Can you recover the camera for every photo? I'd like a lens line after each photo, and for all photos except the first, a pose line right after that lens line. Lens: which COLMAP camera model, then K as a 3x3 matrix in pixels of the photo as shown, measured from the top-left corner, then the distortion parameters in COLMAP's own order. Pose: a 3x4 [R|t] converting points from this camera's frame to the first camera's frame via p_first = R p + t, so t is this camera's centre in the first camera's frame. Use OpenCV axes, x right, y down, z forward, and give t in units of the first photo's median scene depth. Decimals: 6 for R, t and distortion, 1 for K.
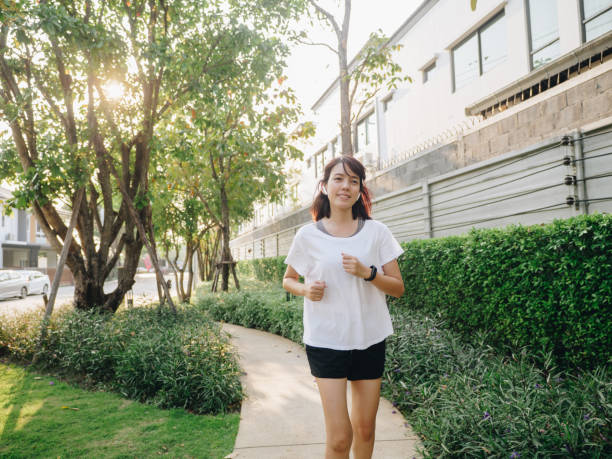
lens RADIAL K [[497.7, 0, 306.0], [0, 497.7, 229.5], [0, 0, 1]] dist [0.006631, 0.005666]
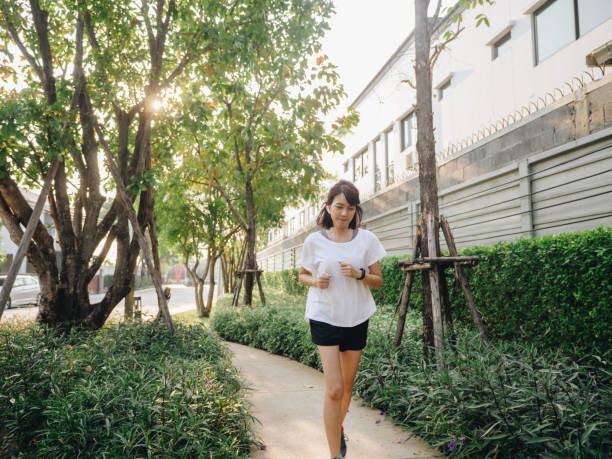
lens RADIAL K [[497.7, 0, 306.0], [0, 497.7, 229.5], [0, 0, 1]] dist [0.006631, 0.005666]
pose [[0.997867, 0.022295, -0.061348, -0.016038], [-0.024200, 0.999242, -0.030481, 0.019406], [0.060622, 0.031901, 0.997651, 0.163888]]
